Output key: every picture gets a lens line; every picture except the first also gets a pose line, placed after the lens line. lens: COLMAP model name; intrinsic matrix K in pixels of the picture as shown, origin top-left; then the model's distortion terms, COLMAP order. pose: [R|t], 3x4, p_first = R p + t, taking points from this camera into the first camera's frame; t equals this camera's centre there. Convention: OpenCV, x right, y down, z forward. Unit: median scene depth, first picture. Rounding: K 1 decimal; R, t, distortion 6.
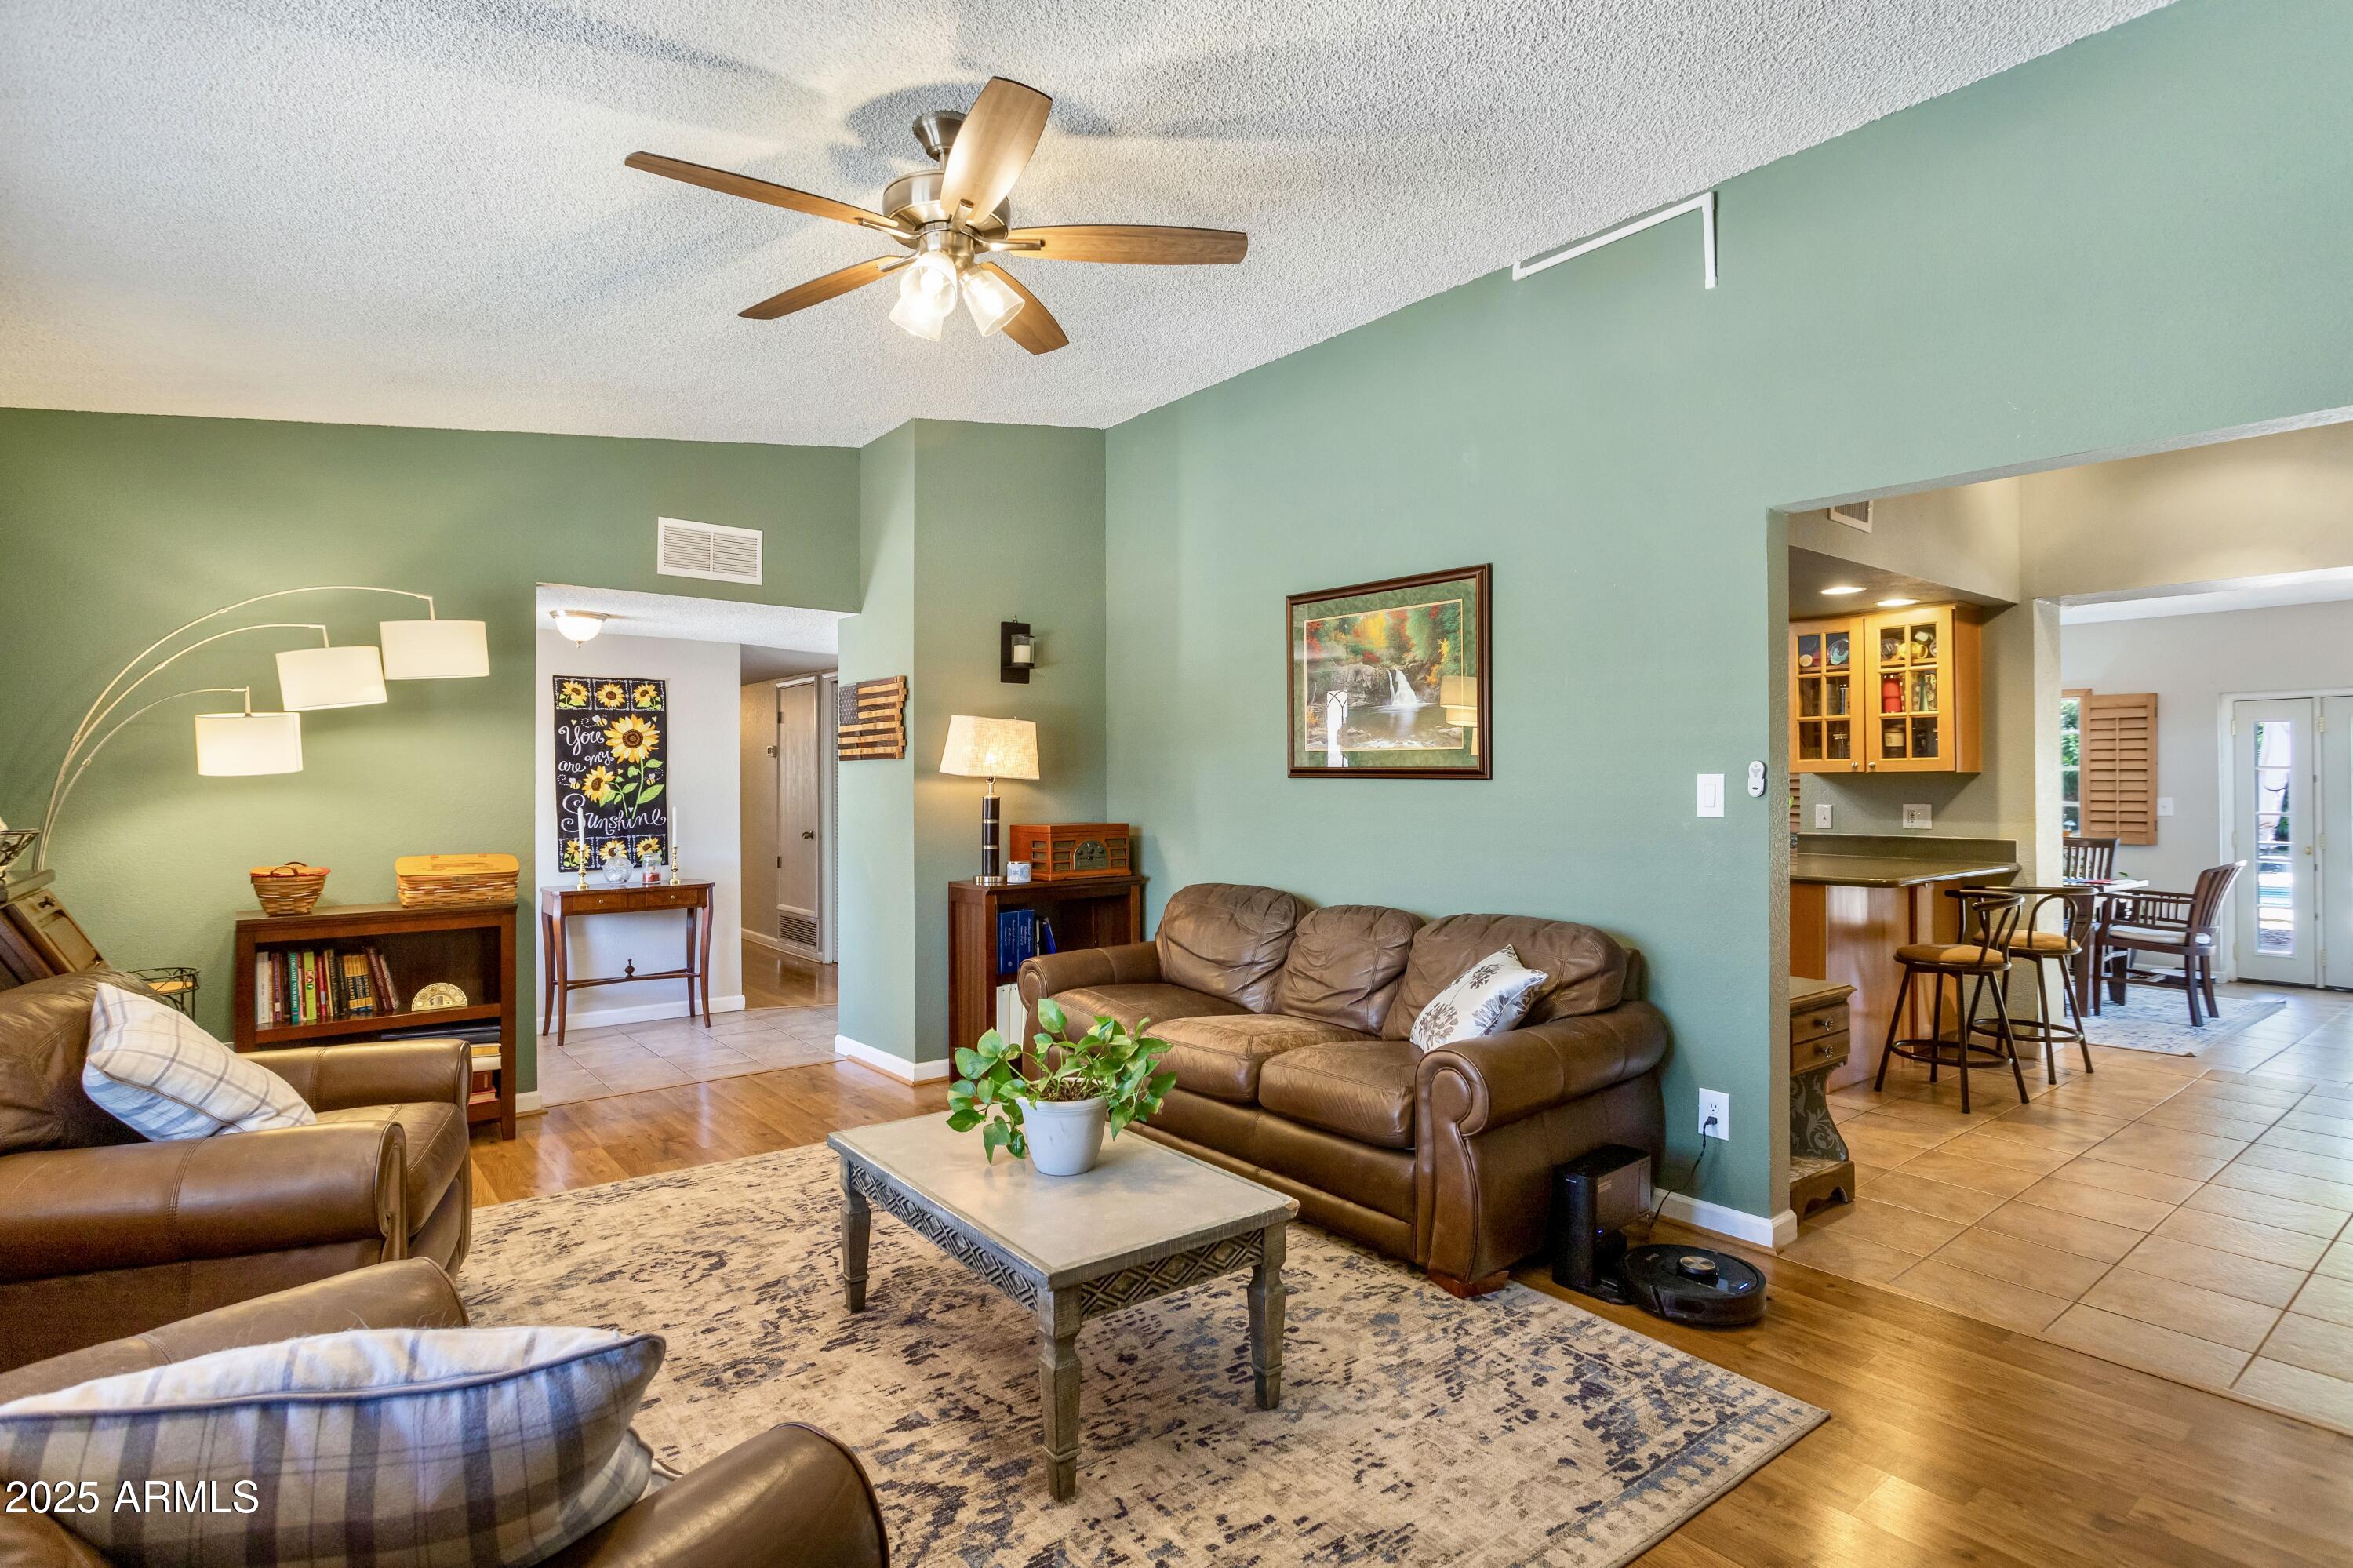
lens RADIAL K [[1187.3, 0, 1170.8], [0, 1187.3, 777.6], [0, 0, 1]] dist [-0.001453, 0.001141]
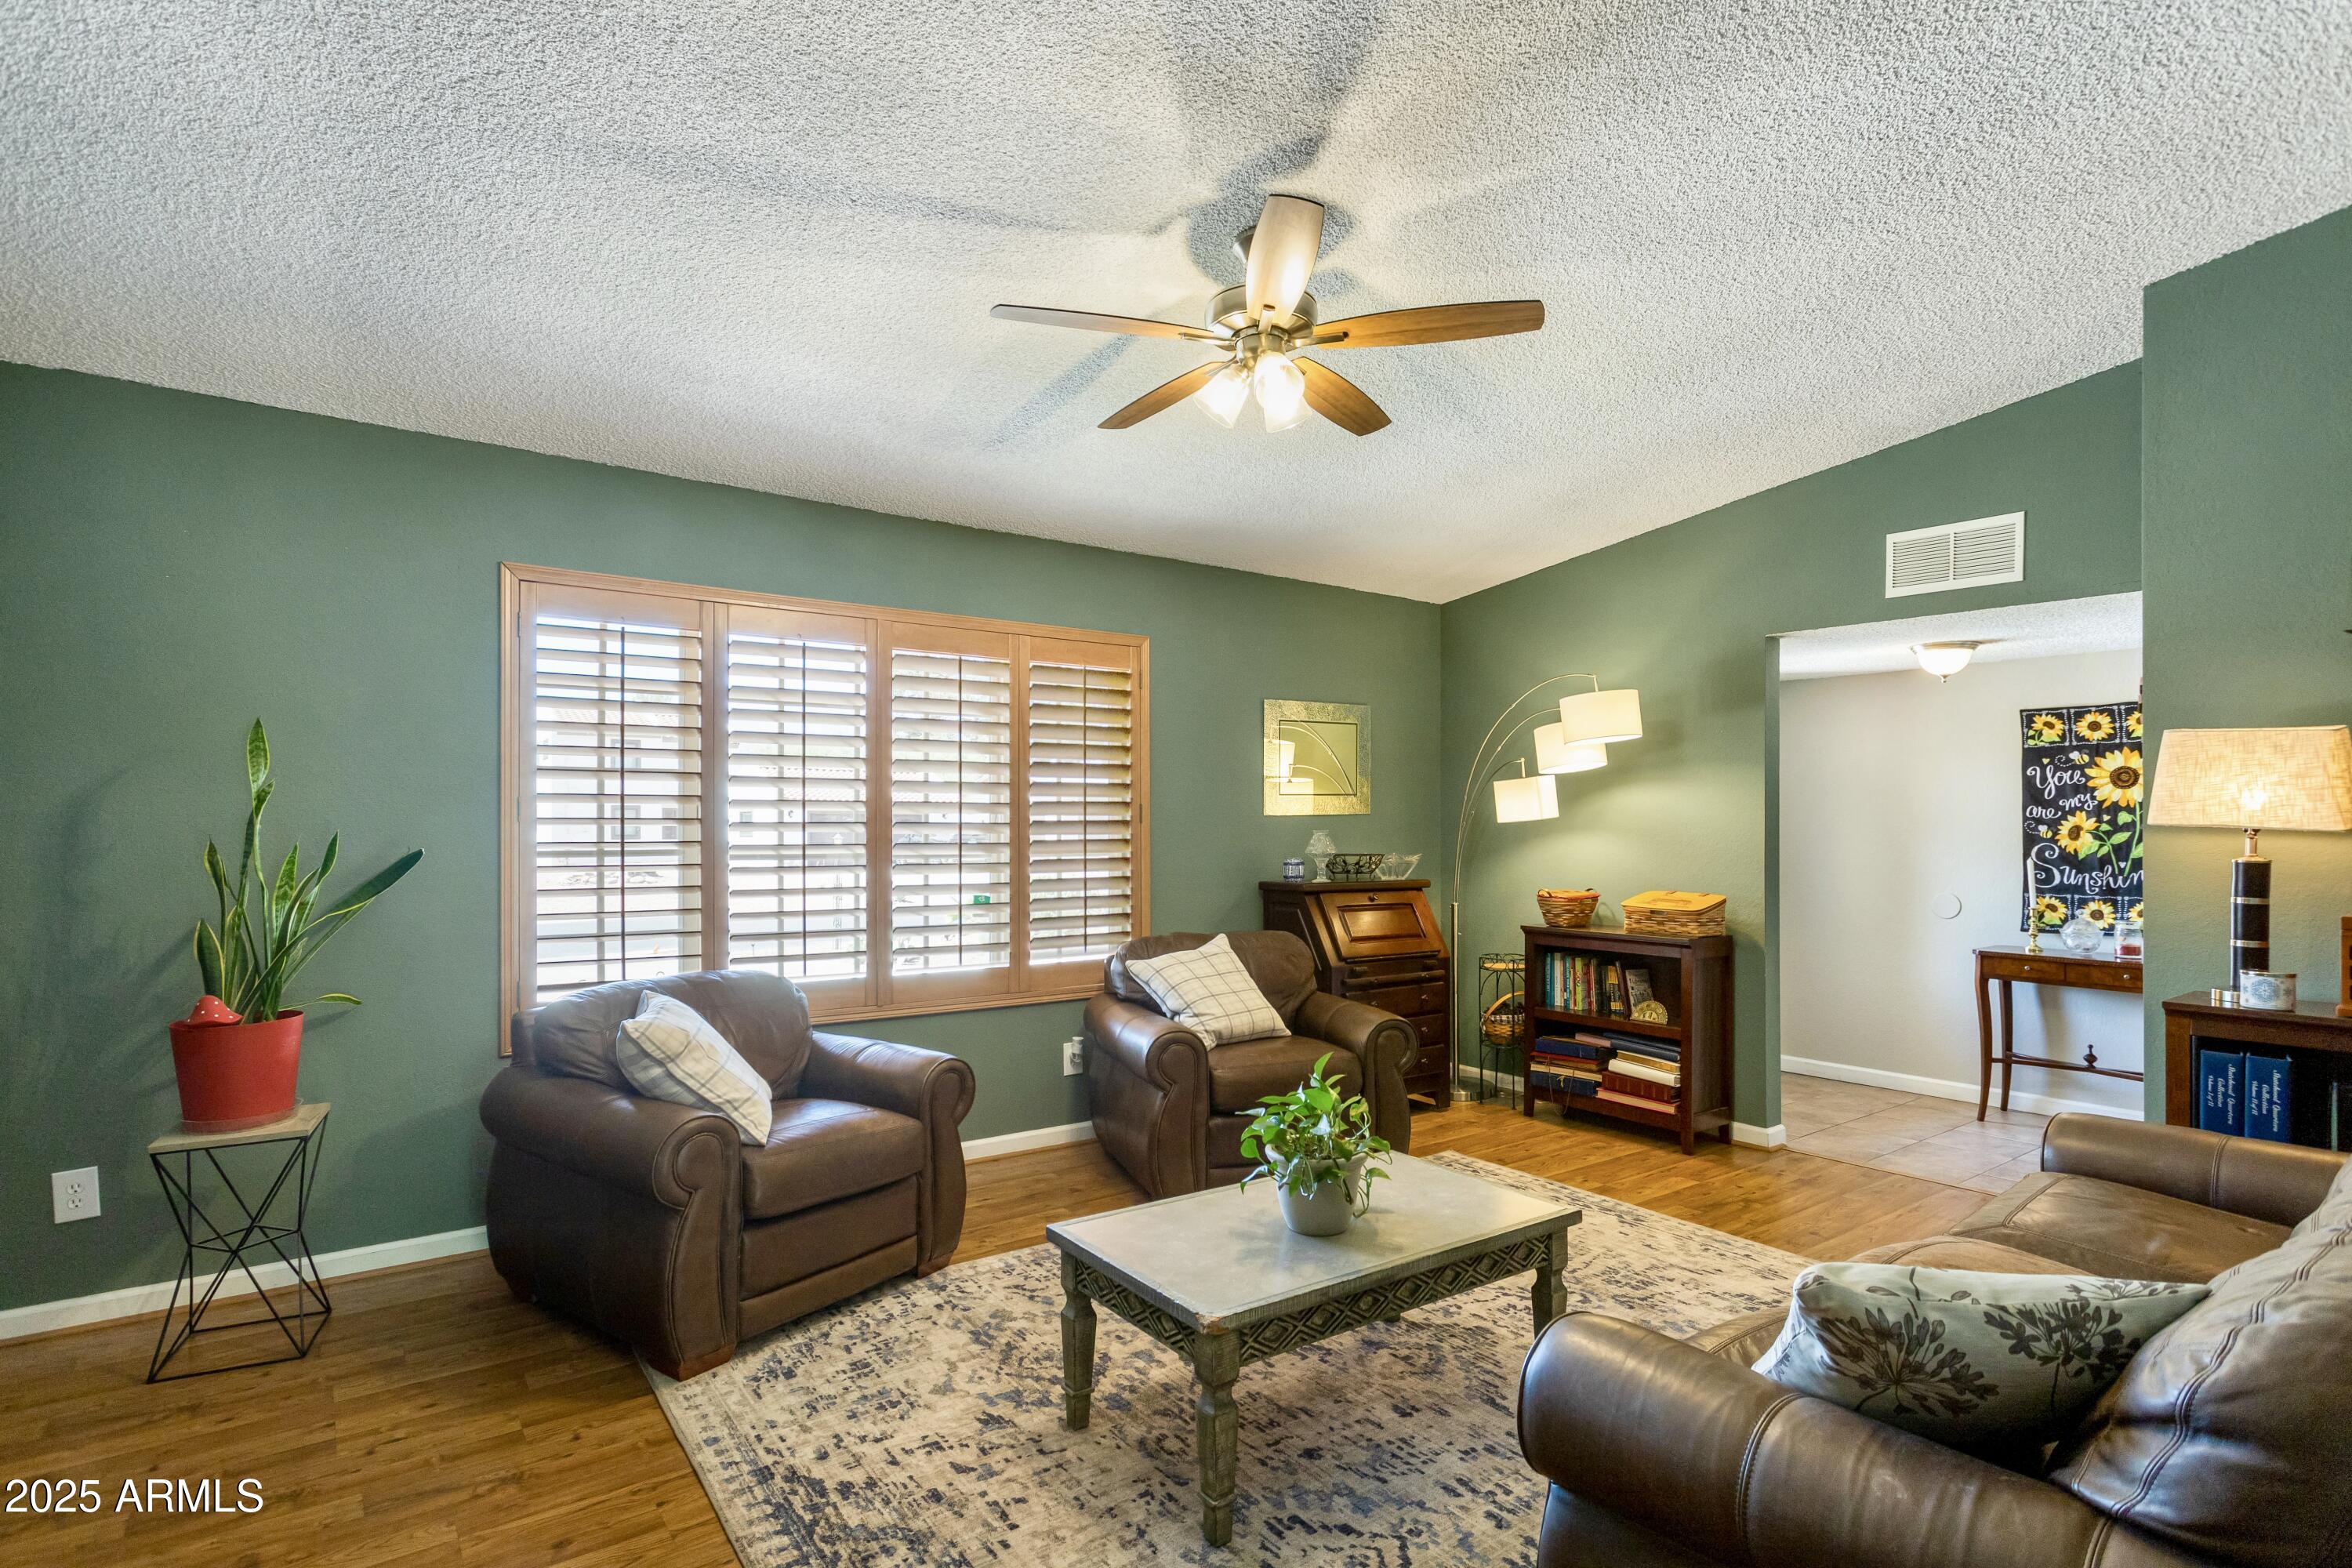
lens RADIAL K [[1171.8, 0, 1180.7], [0, 1171.8, 827.8], [0, 0, 1]] dist [-0.023693, 0.033483]
pose [[-0.028898, 0.006961, -0.999558, 0.848747], [-0.001839, 0.999974, 0.007017, -0.006099], [0.999581, 0.002041, -0.028884, 0.894557]]
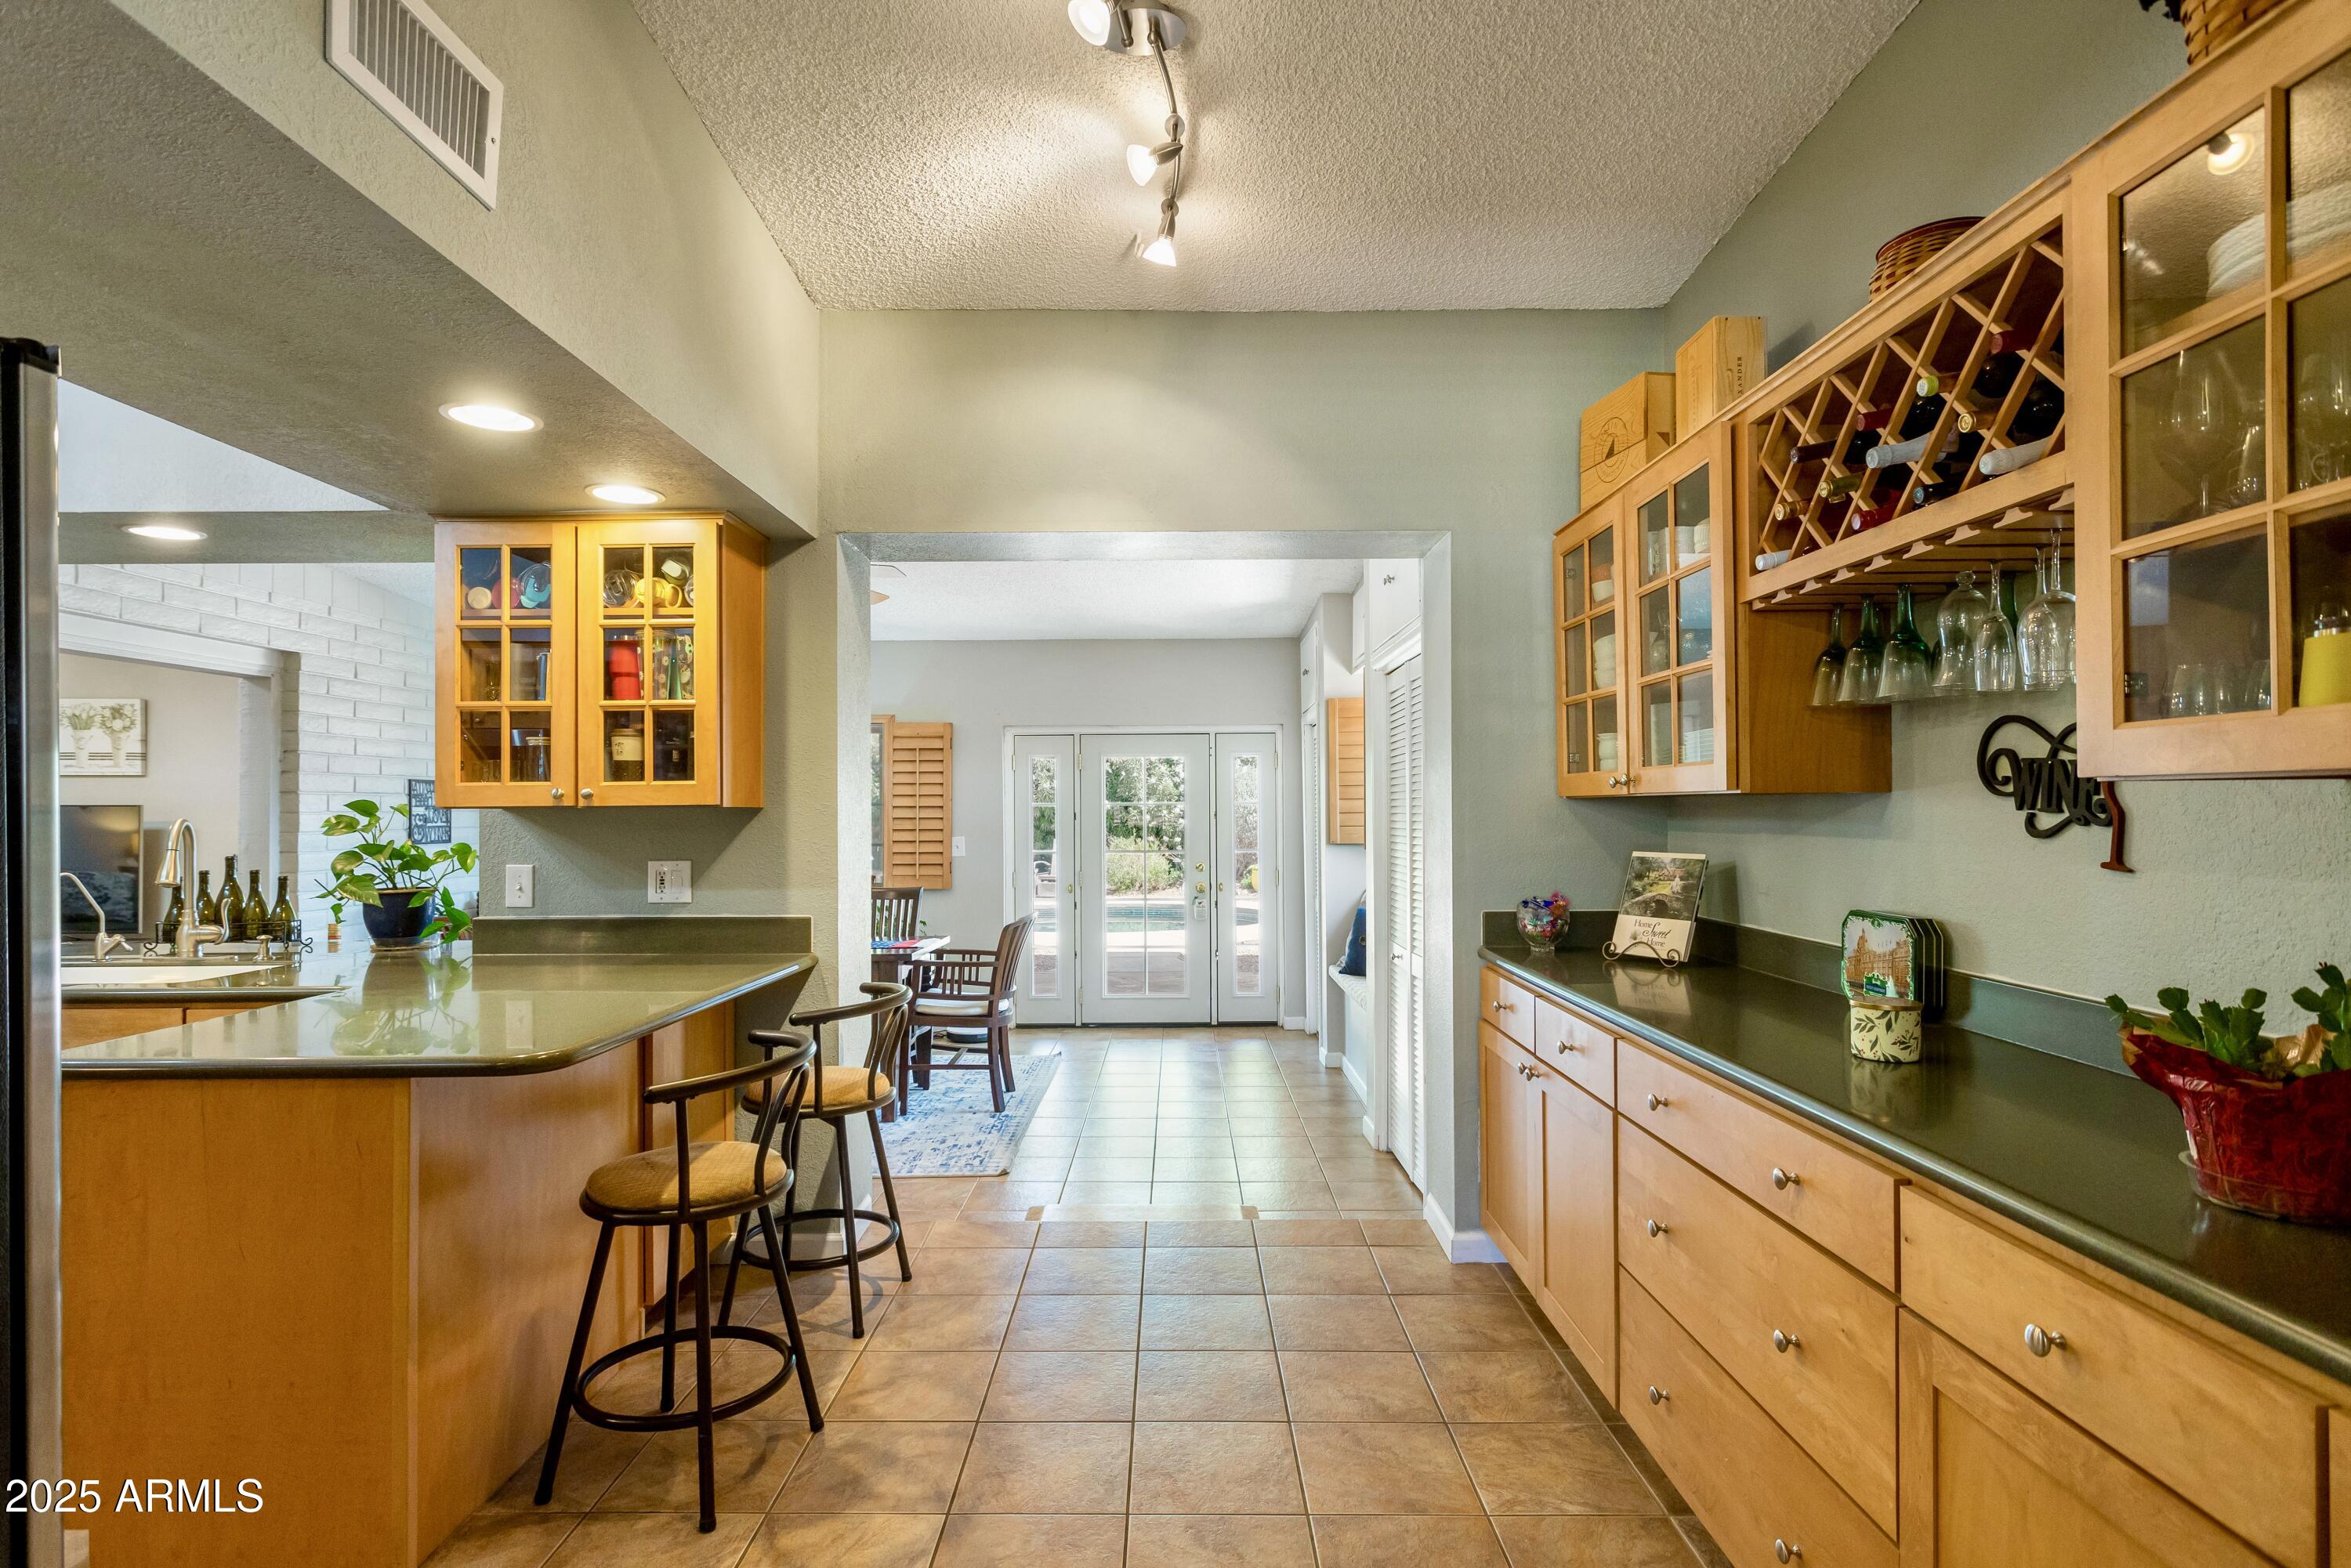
lens RADIAL K [[1186.2, 0, 1169.8], [0, 1186.2, 777.6], [0, 0, 1]] dist [-0.001453, 0.001141]
pose [[0.623239, 0.022501, 0.781708, 0.036115], [0.002166, 0.999532, -0.030498, -0.000078], [-0.782028, 0.020701, 0.622899, 0.049038]]
